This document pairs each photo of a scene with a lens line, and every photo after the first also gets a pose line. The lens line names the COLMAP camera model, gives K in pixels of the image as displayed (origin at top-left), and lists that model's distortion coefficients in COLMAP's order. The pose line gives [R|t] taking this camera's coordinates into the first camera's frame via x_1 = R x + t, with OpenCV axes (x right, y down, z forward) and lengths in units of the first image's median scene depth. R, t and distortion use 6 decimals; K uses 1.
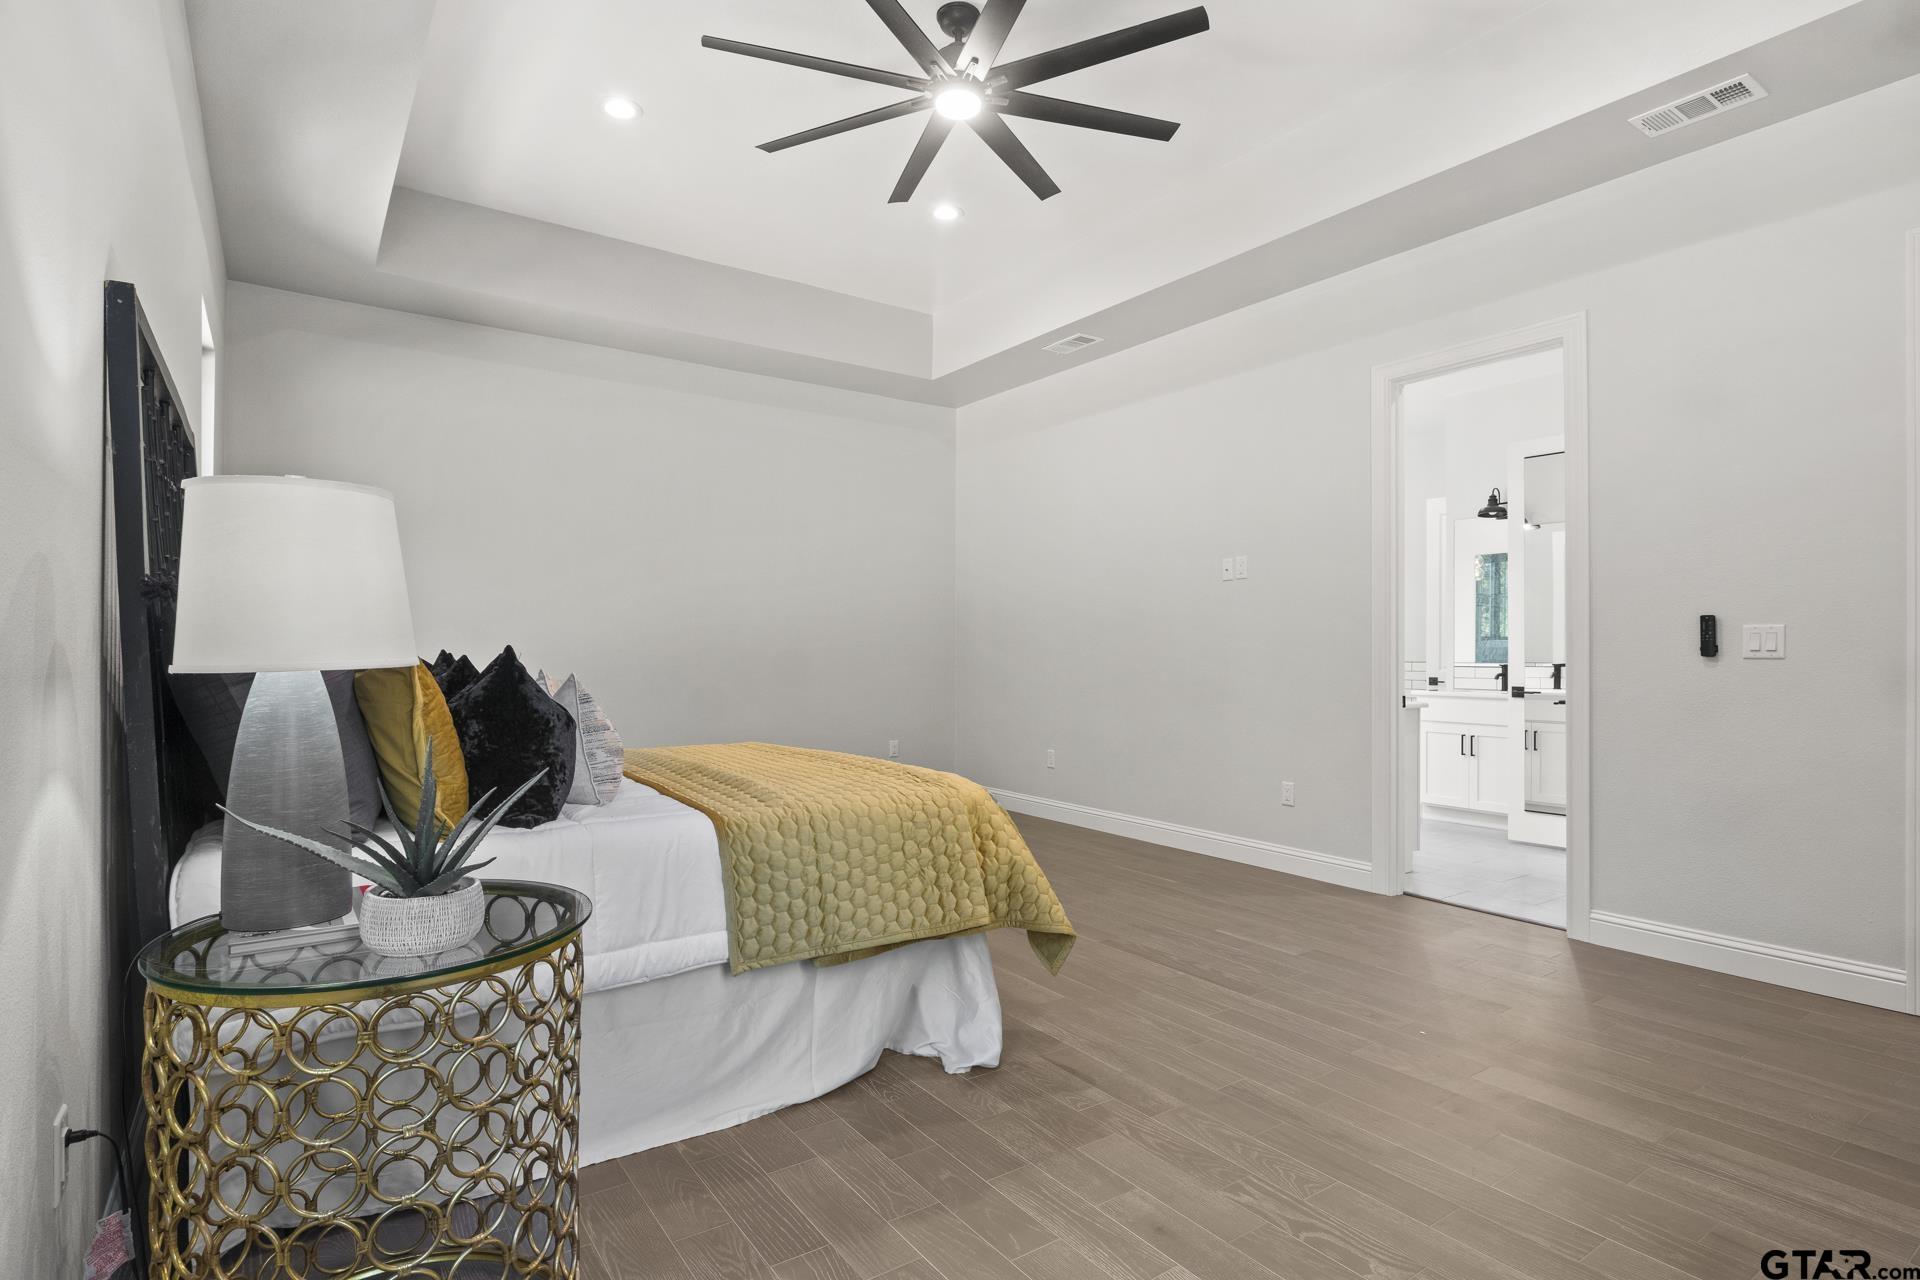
lens RADIAL K [[985.8, 0, 955.8], [0, 985.8, 648.6], [0, 0, 1]] dist [-0.003579, 0.000028]
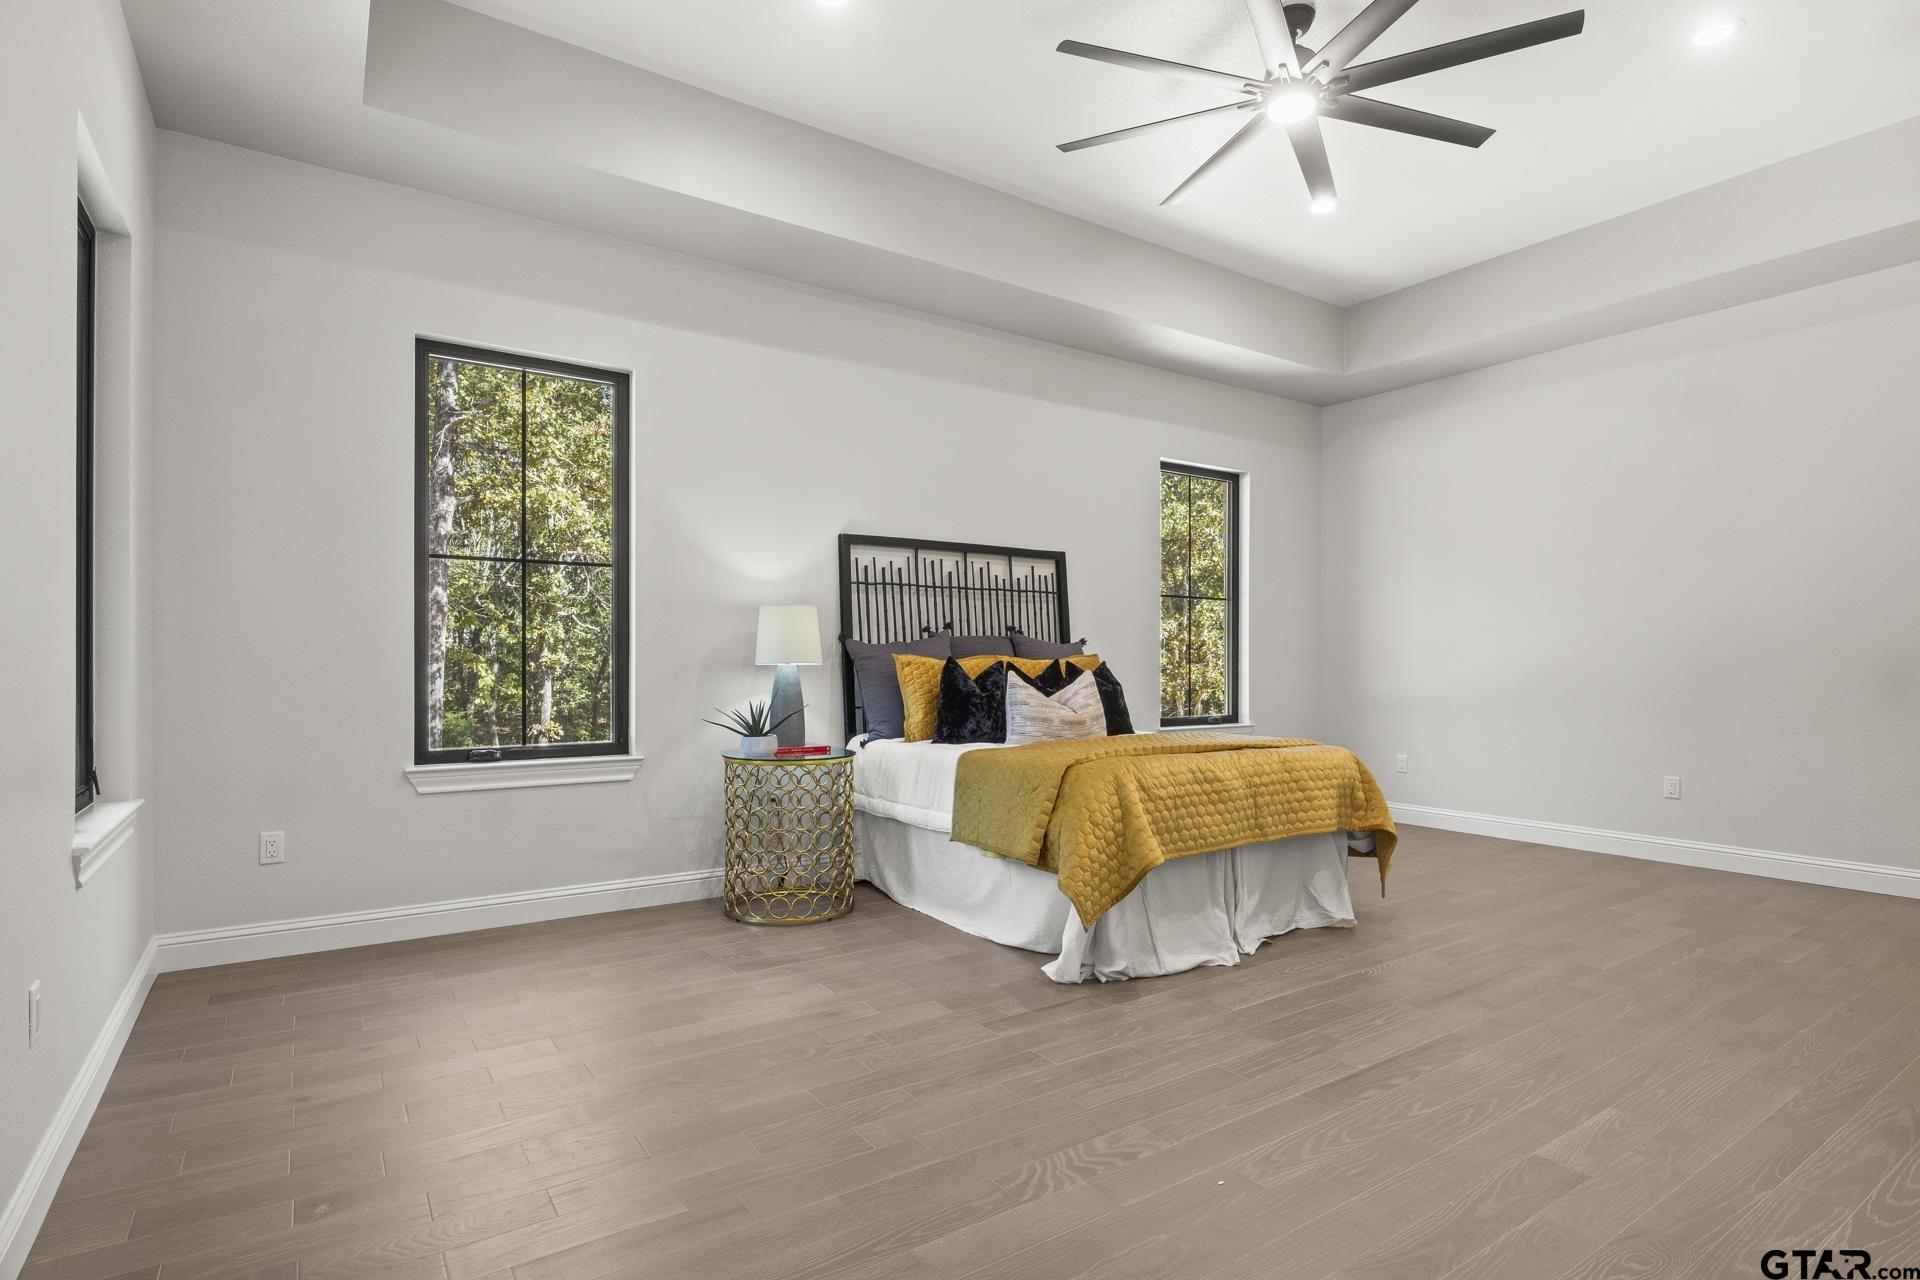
lens RADIAL K [[972.1, 0, 968.1], [0, 972.1, 664.7], [0, 0, 1]] dist [-0.003646, 0.000131]
pose [[-0.009136, 0.006233, -0.999939, 1.385188], [0.002975, 0.999976, 0.006206, 0.002767], [0.999954, -0.002918, -0.009155, 0.953367]]
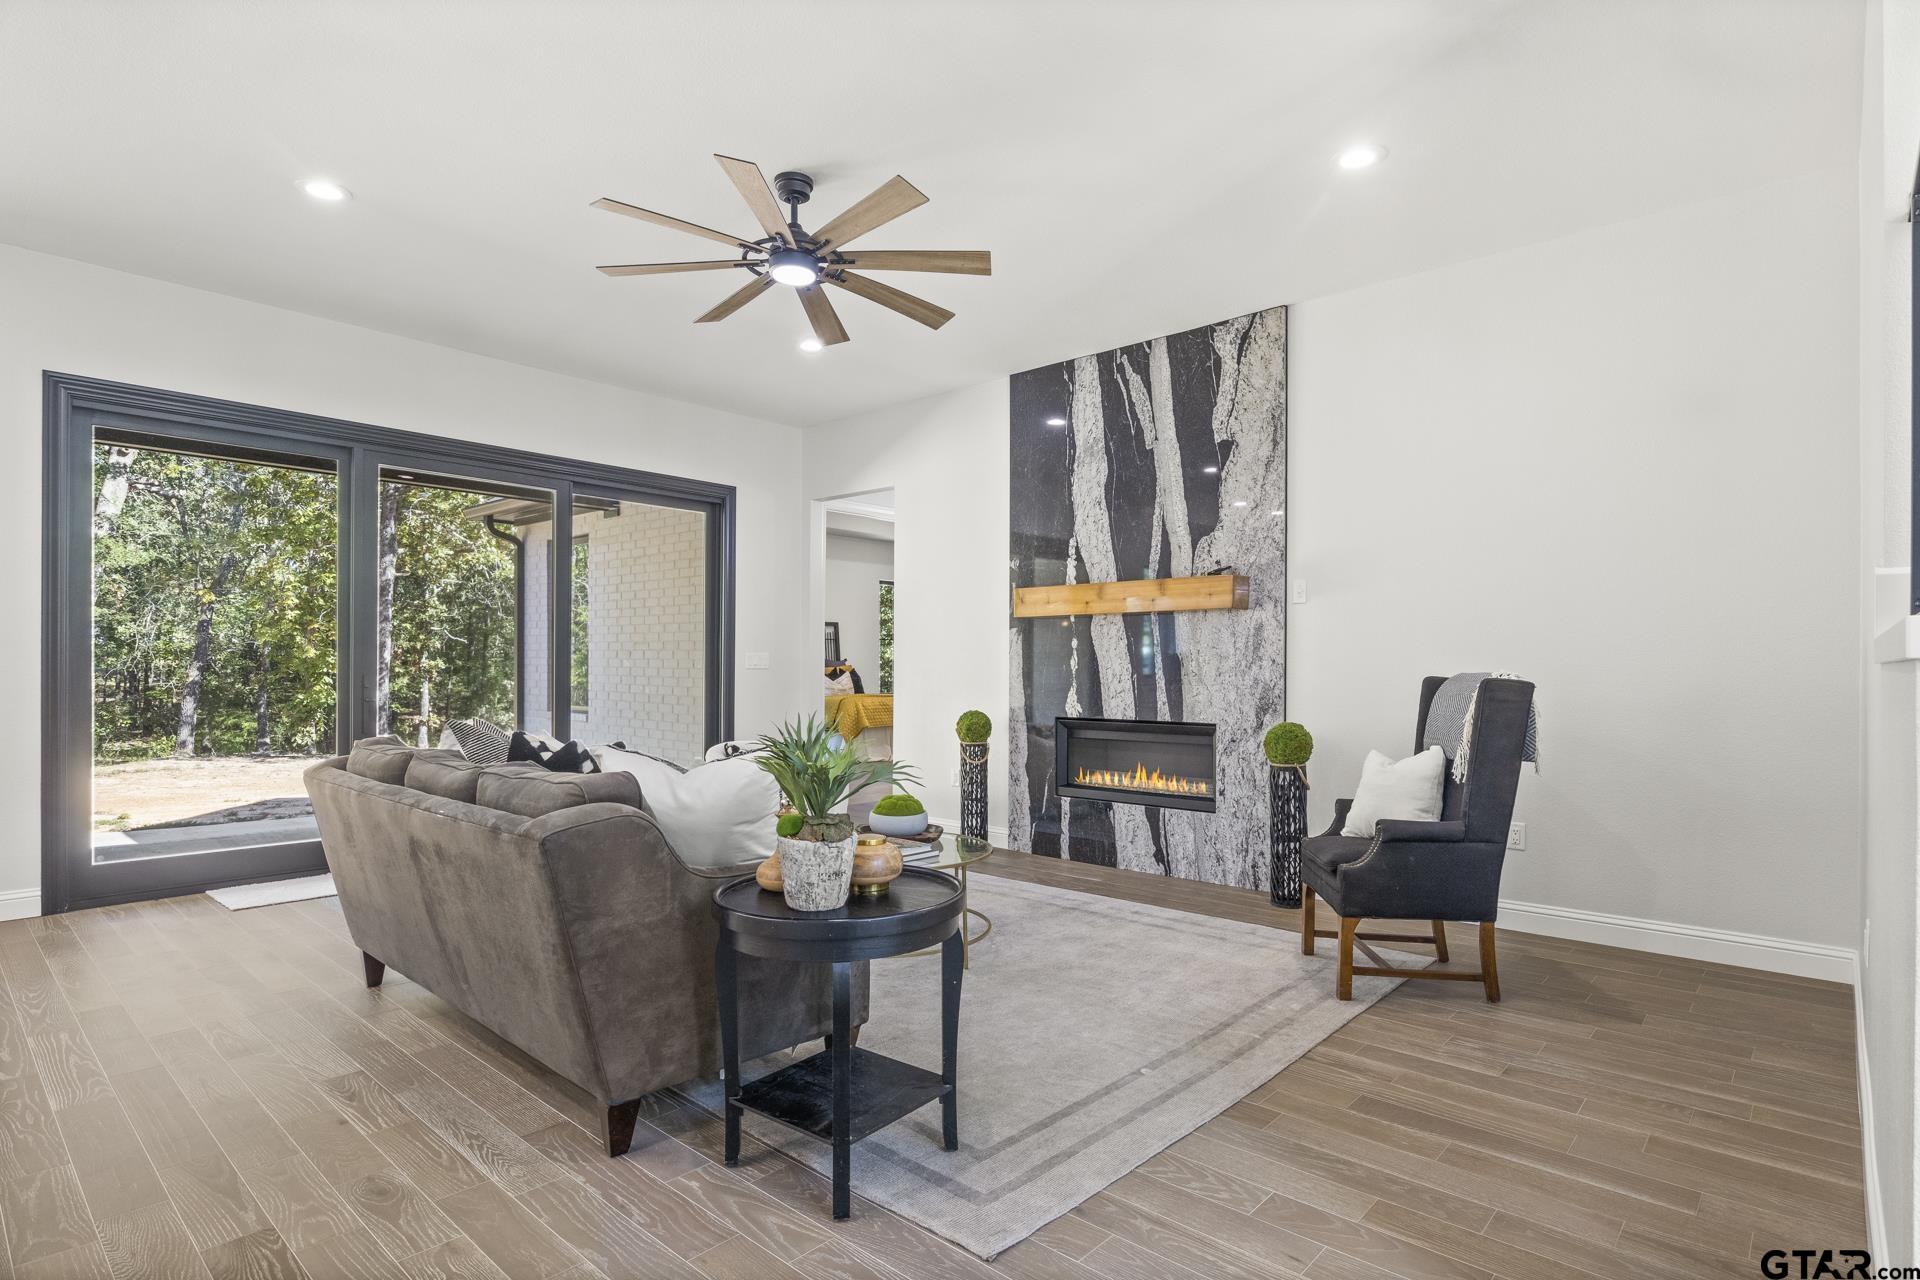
lens RADIAL K [[972.1, 0, 968.1], [0, 972.1, 664.7], [0, 0, 1]] dist [-0.003646, 0.000131]
pose [[0.232855, 0.000087, -0.972512, 4.562852], [-0.000975, 1.000000, -0.000144, -0.008185], [0.972511, 0.000981, 0.232855, 0.600651]]
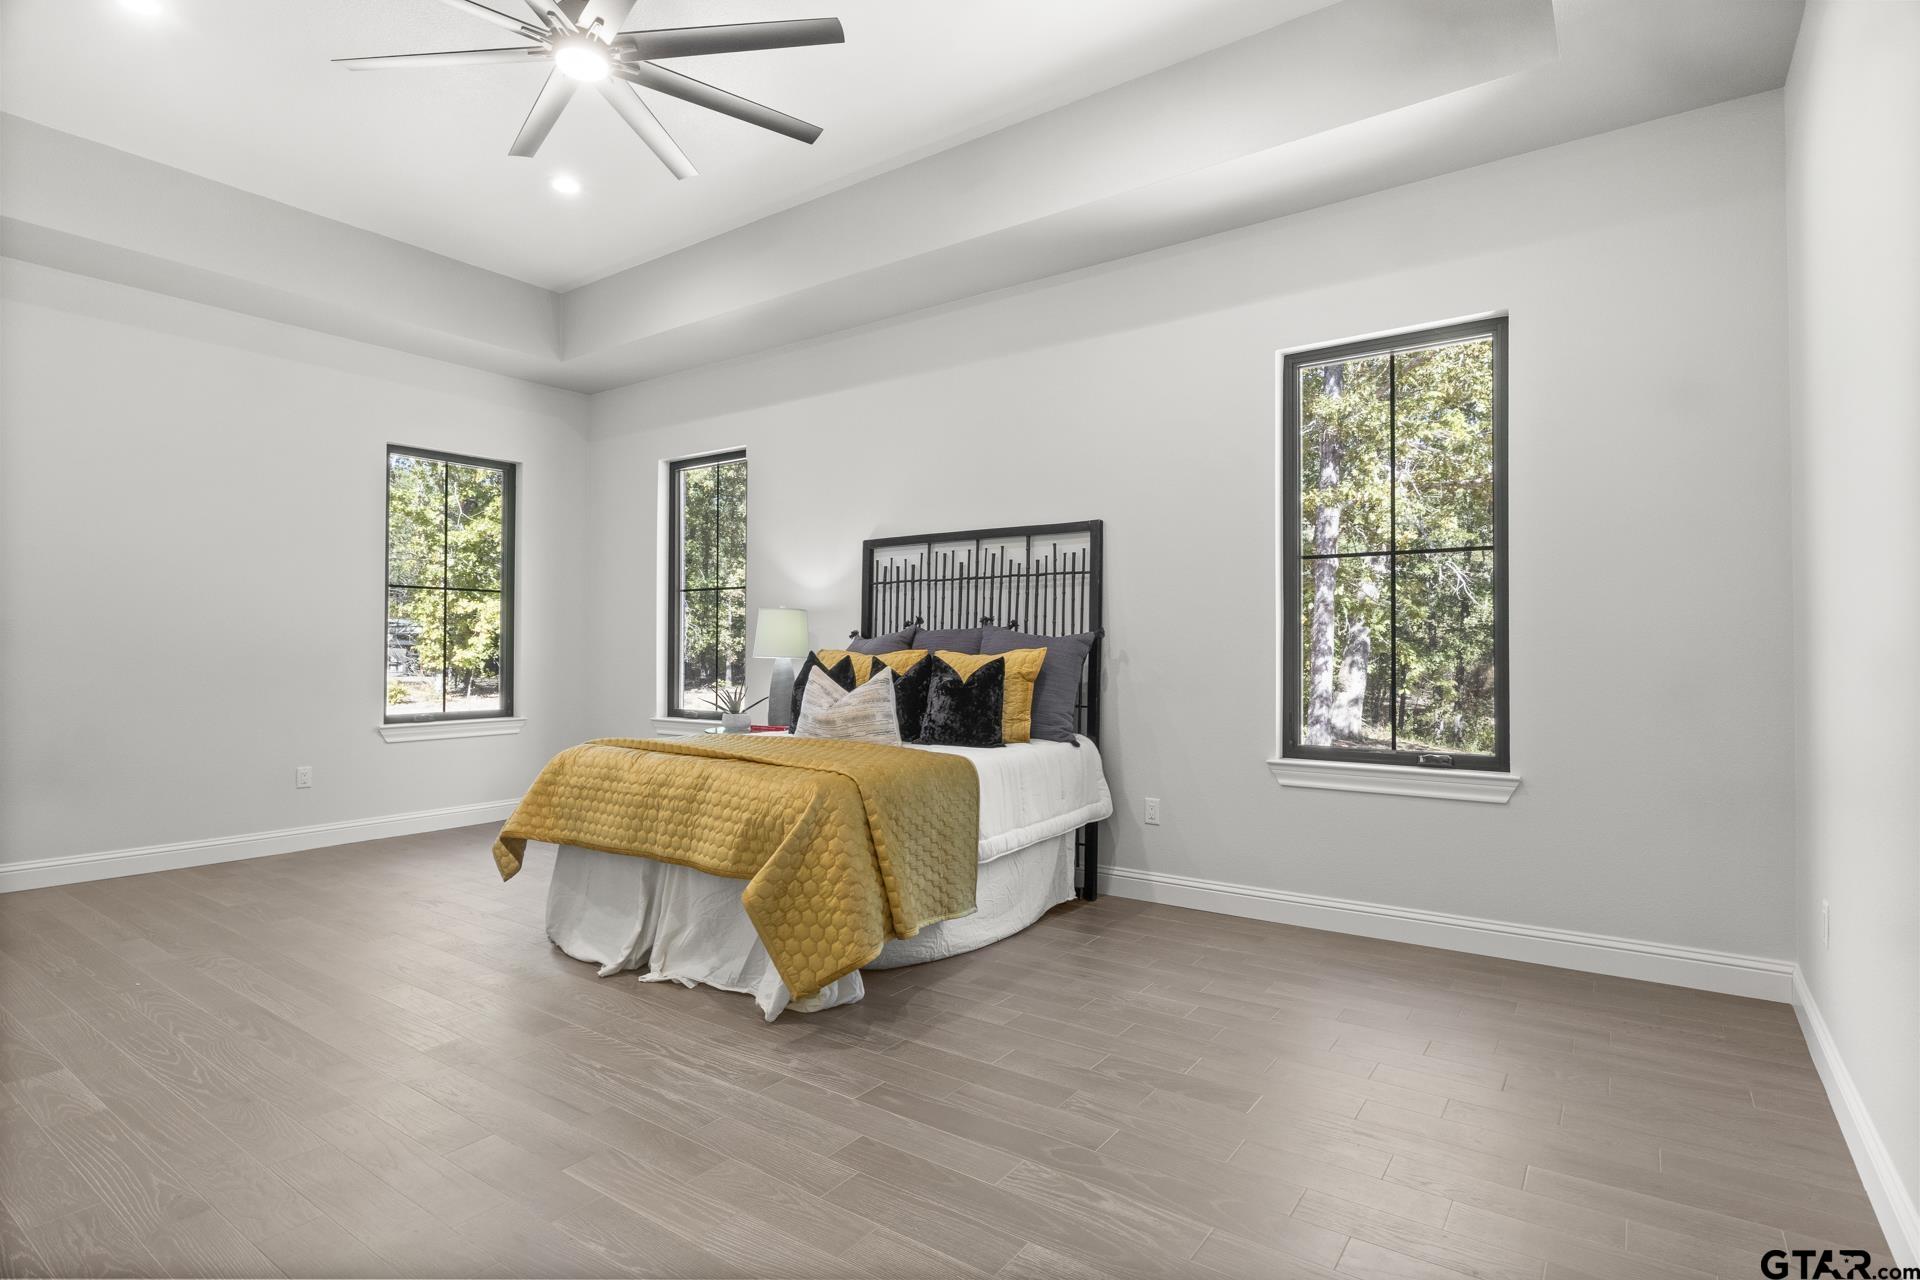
lens RADIAL K [[964.3, 0, 963.6], [0, 964.3, 646.1], [0, 0, 1]] dist [0.000726, 0.000175]
pose [[-0.939707, -0.012988, -0.341733, -0.030326], [-0.006647, 0.999783, -0.019718, 0.025560], [0.341915, -0.016258, -0.939590, 2.733021]]
